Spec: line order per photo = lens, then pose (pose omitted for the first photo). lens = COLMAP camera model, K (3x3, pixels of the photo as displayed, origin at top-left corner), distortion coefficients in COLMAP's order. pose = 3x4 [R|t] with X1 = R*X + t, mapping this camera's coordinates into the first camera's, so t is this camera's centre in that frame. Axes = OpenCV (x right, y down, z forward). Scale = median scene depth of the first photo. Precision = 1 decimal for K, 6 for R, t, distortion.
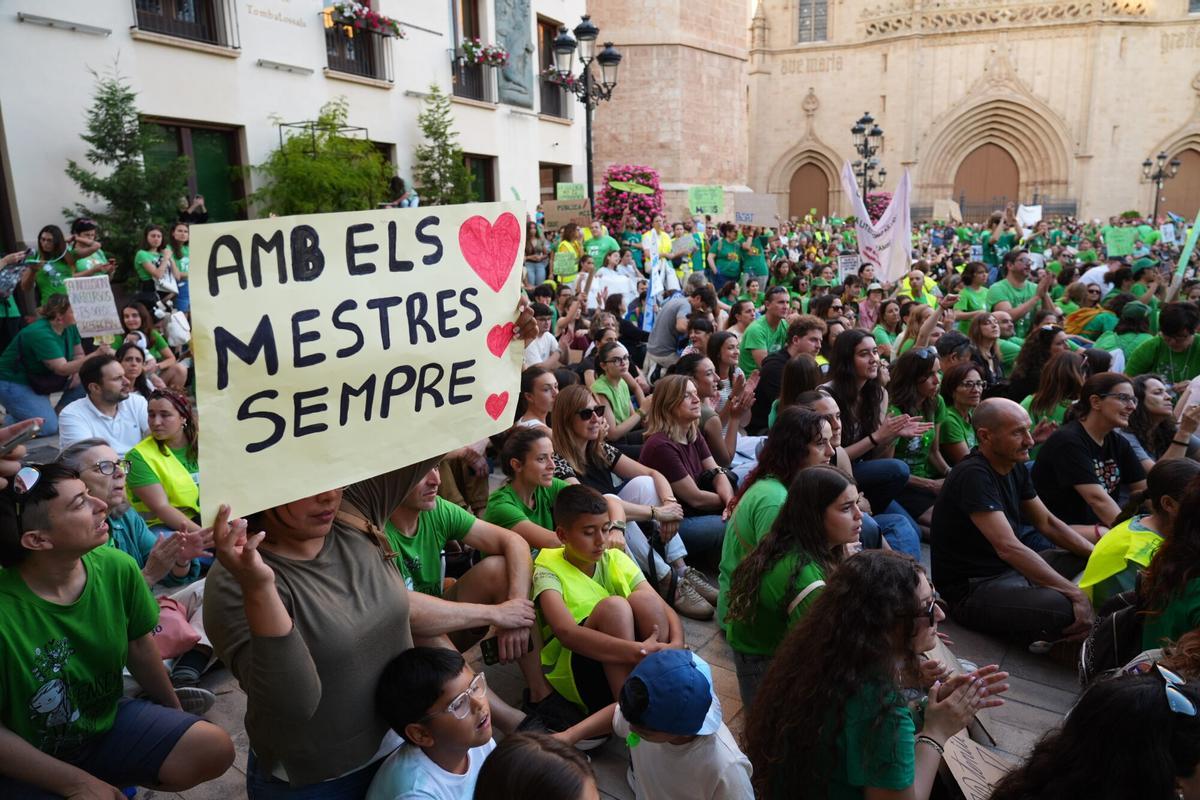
lens RADIAL K [[809.3, 0, 605.0], [0, 809.3, 394.8], [0, 0, 1]] dist [-0.011476, -0.001531]
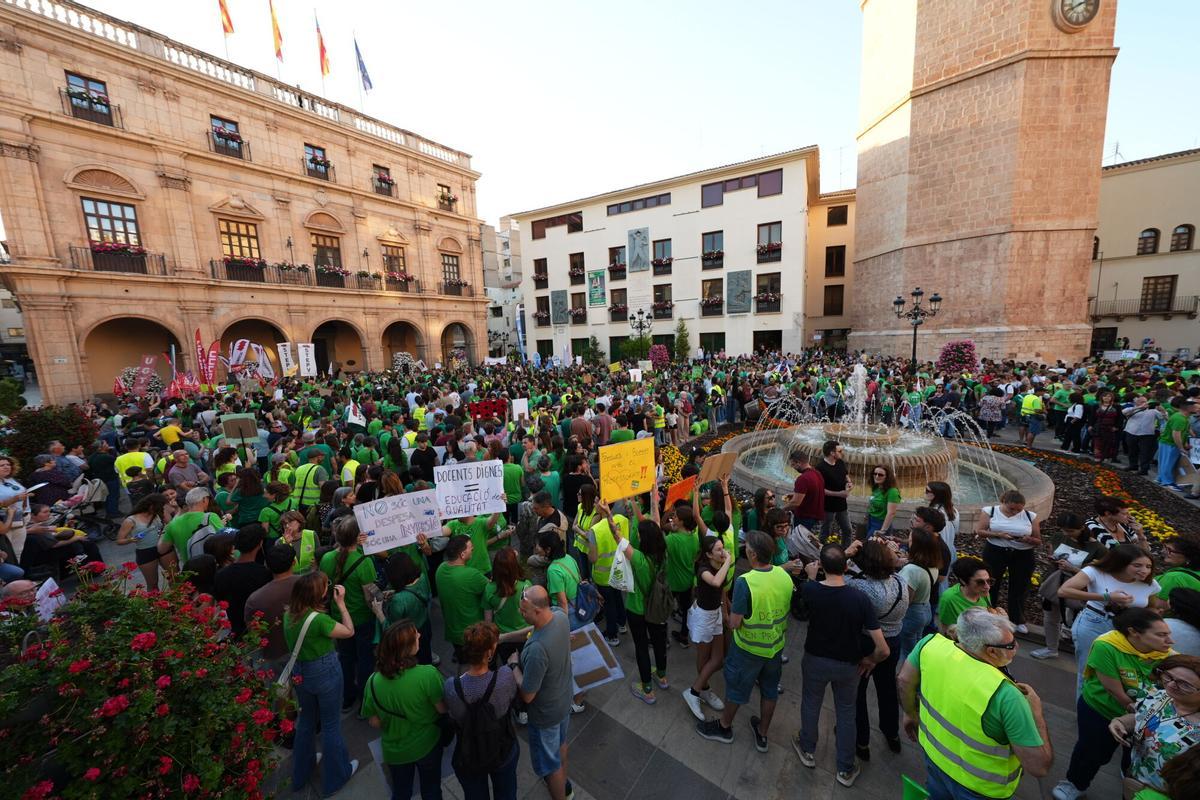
lens RADIAL K [[415.3, 0, 602.2], [0, 415.3, 395.2], [0, 0, 1]] dist [0.000234, -0.000057]
pose [[-0.019871, 0.154216, -0.987837, 0.631797], [-0.168081, 0.973455, 0.155351, -0.107584], [0.985573, 0.169124, 0.006577, 0.278914]]
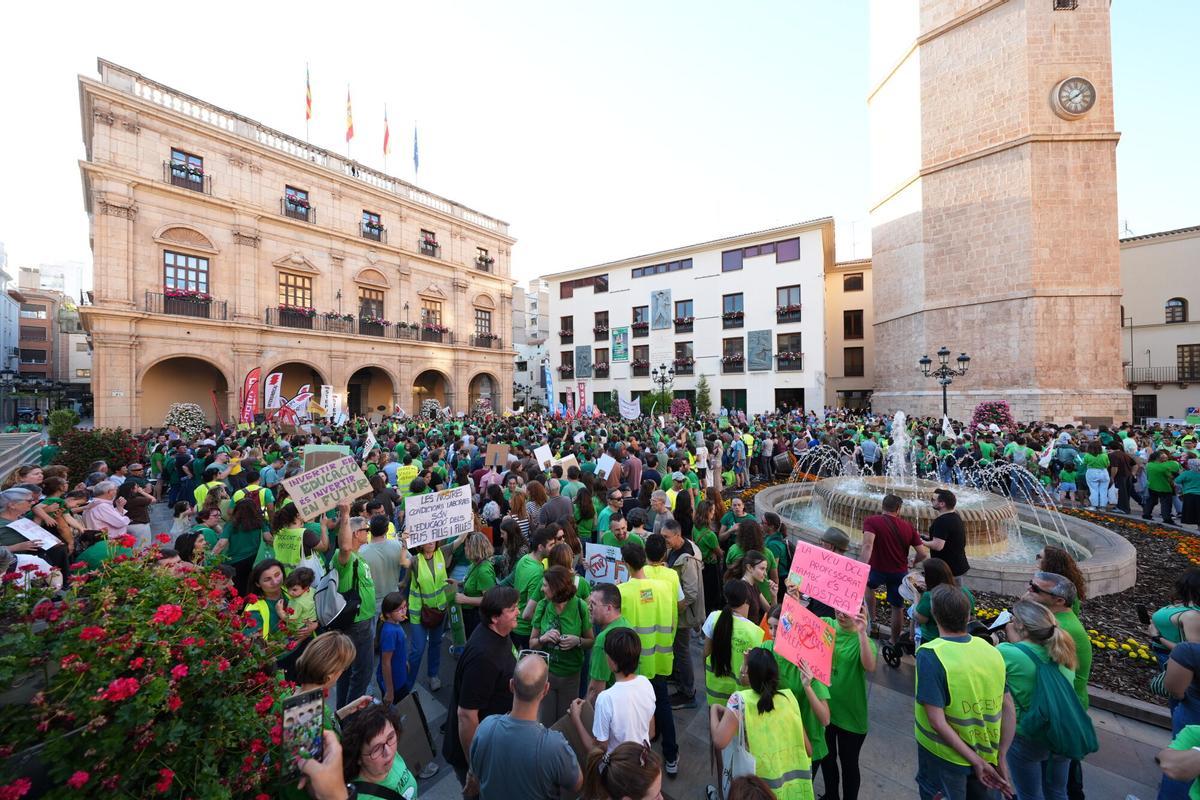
lens RADIAL K [[407.9, 0, 602.6], [0, 407.9, 394.7], [0, 0, 1]] dist [-0.000653, 0.000044]
pose [[-0.062722, 0.012478, -0.997953, 0.627868], [-0.195377, 0.980421, 0.024538, -0.097202], [0.978720, 0.196516, -0.059056, 0.273340]]
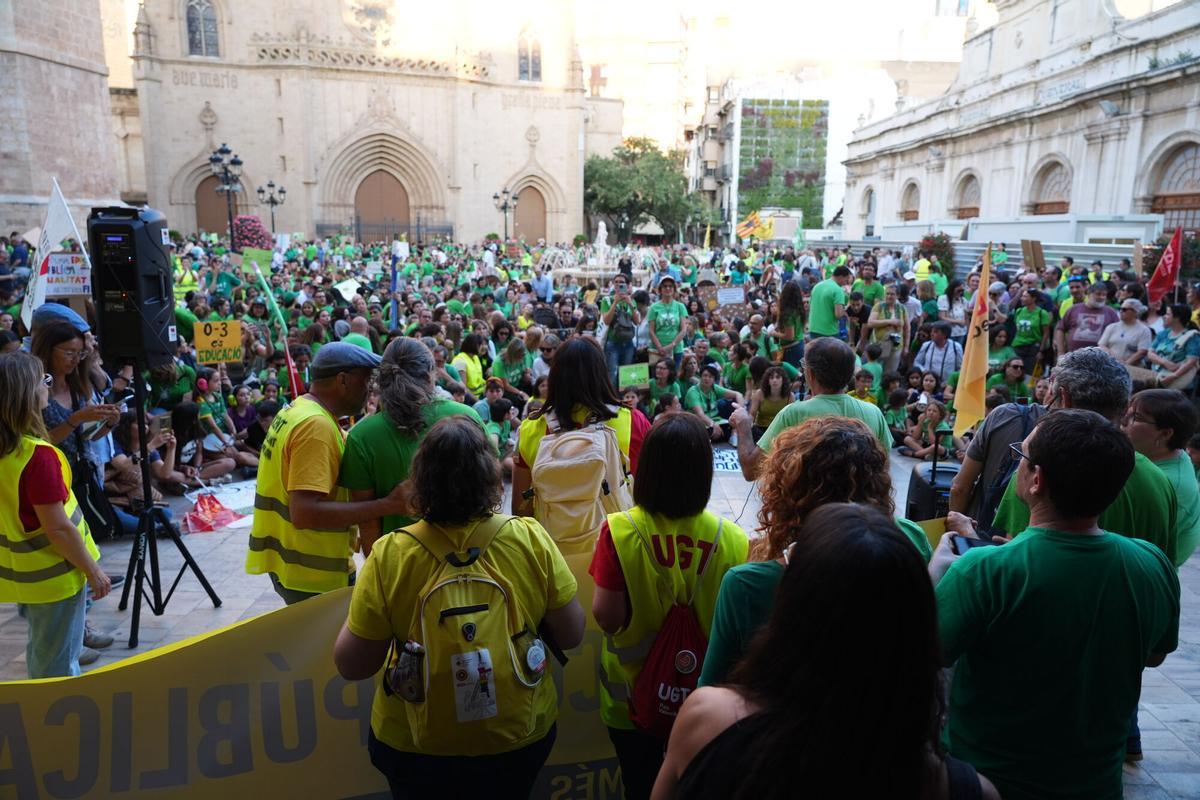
lens RADIAL K [[812.6, 0, 599.7], [0, 812.6, 391.7], [0, 0, 1]] dist [-0.000386, 0.001212]
pose [[0.813824, -0.080632, 0.575490, 0.042947], [0.086845, 0.996081, 0.016750, 0.009247], [-0.574585, 0.036347, 0.817638, -0.115205]]
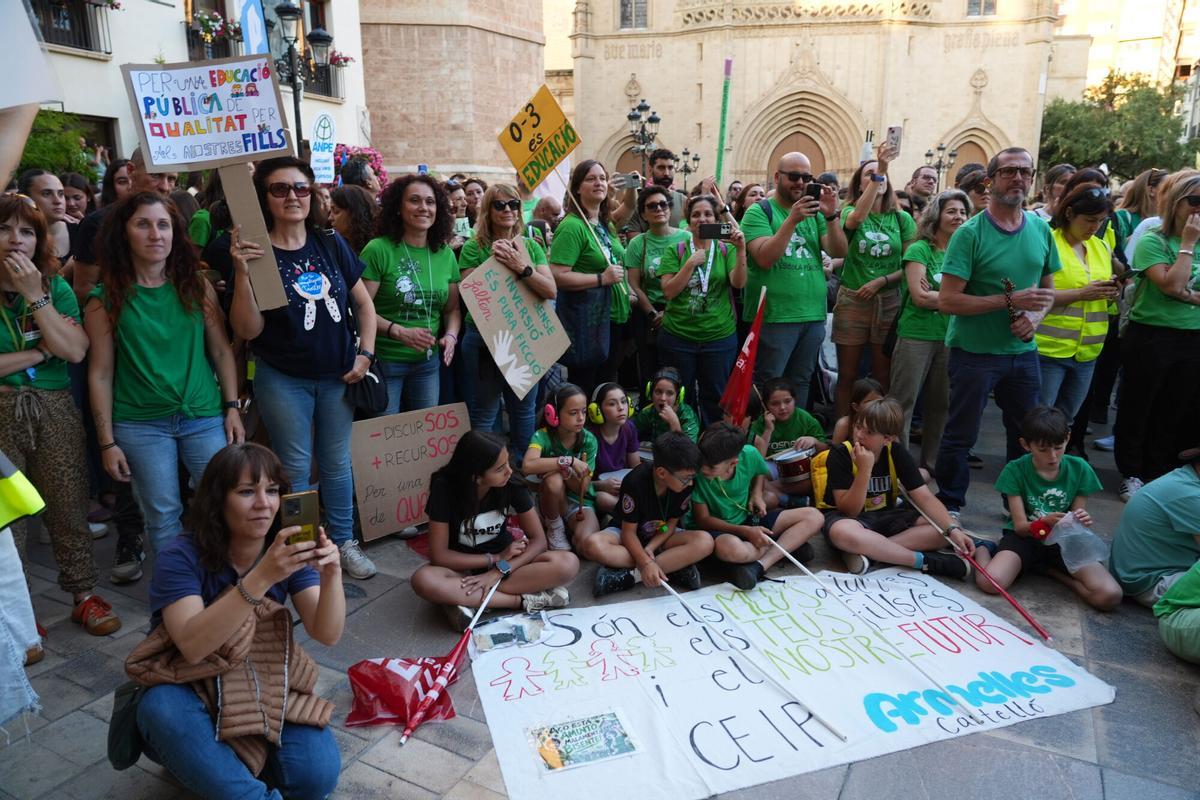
lens RADIAL K [[805.0, 0, 607.1], [0, 805.0, 397.9], [0, 0, 1]] dist [-0.002808, -0.004809]
pose [[0.988579, -0.022799, 0.148967, 0.066057], [0.018899, 0.999442, 0.027542, 0.003740], [-0.149512, -0.024412, 0.988459, -0.019348]]
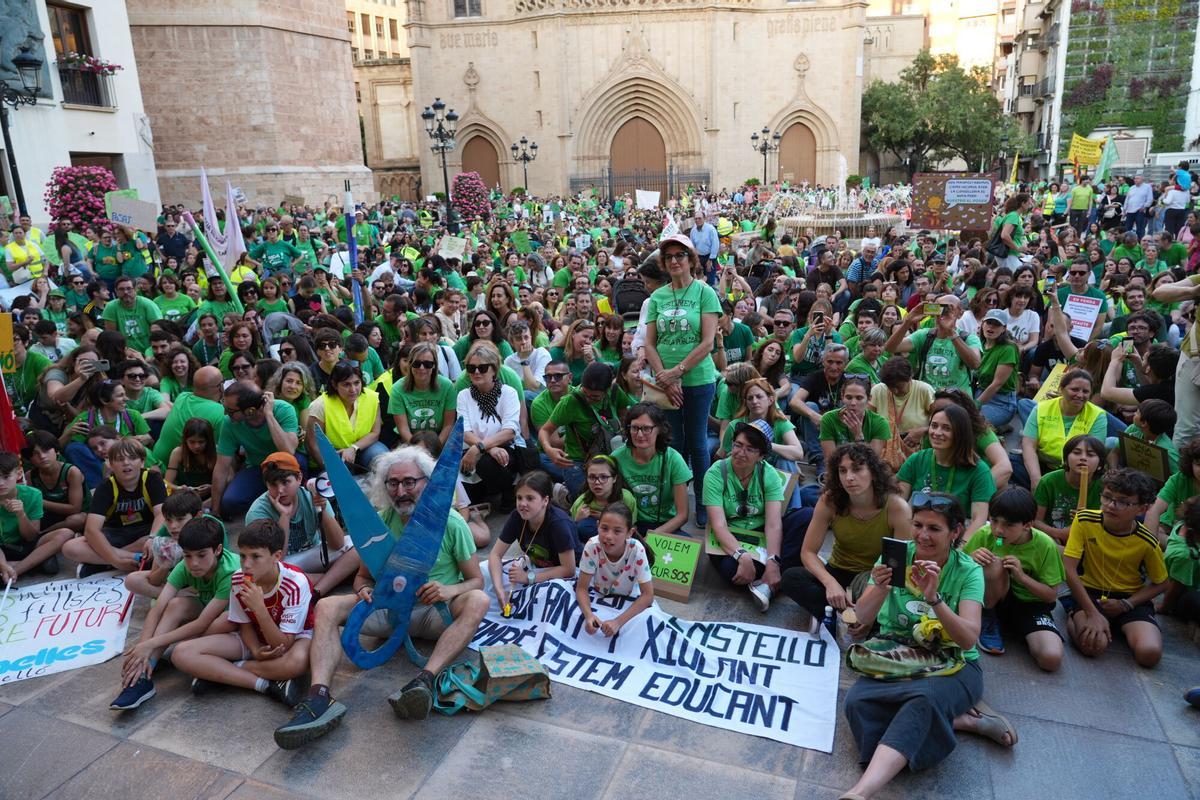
lens RADIAL K [[807.6, 0, 604.3], [0, 807.6, 399.8], [0, 0, 1]] dist [-0.010374, 0.002263]
pose [[0.964248, -0.084855, 0.251048, 0.136219], [0.072235, 0.995636, 0.059084, -0.000253], [-0.254966, -0.038837, 0.966170, -0.058500]]
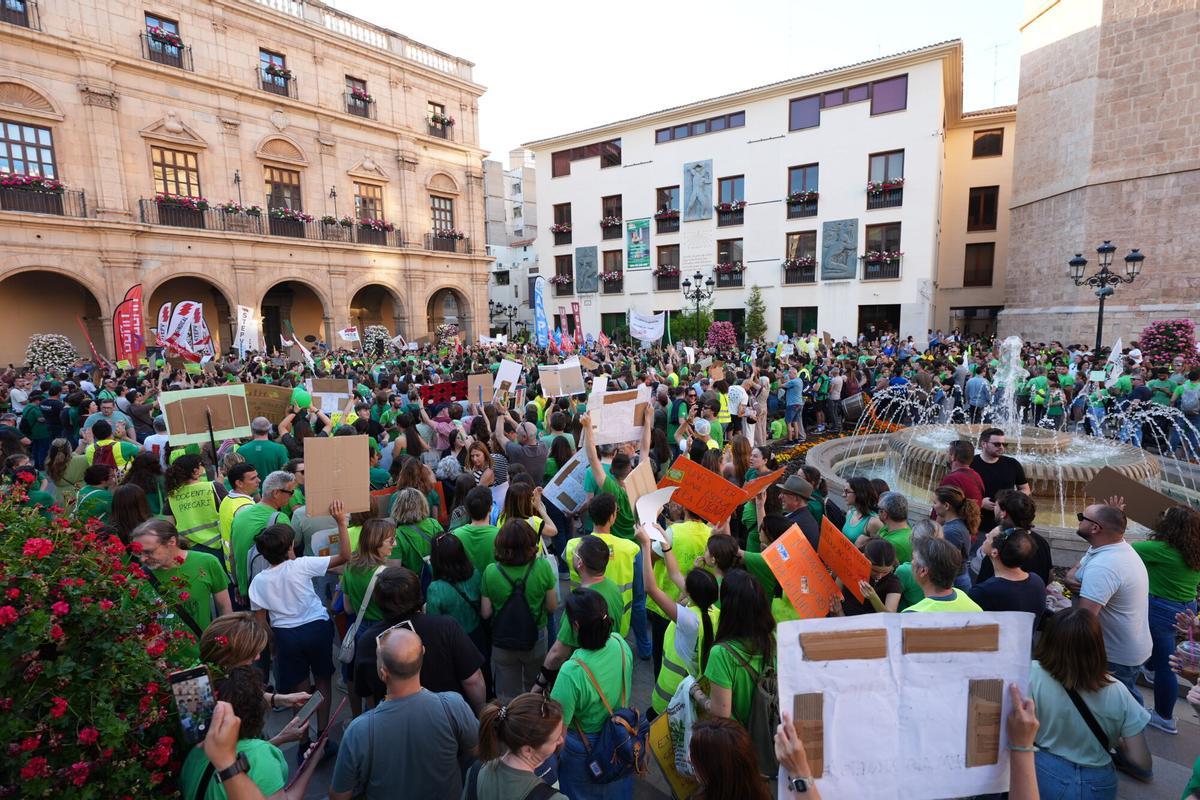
lens RADIAL K [[571.7, 0, 600.2], [0, 571.7, 397.4], [0, 0, 1]] dist [0.000185, 0.000073]
pose [[-0.096557, 0.150692, -0.983854, 0.633544], [-0.183938, 0.968745, 0.166430, -0.098083], [0.978184, 0.197038, -0.065821, 0.281772]]
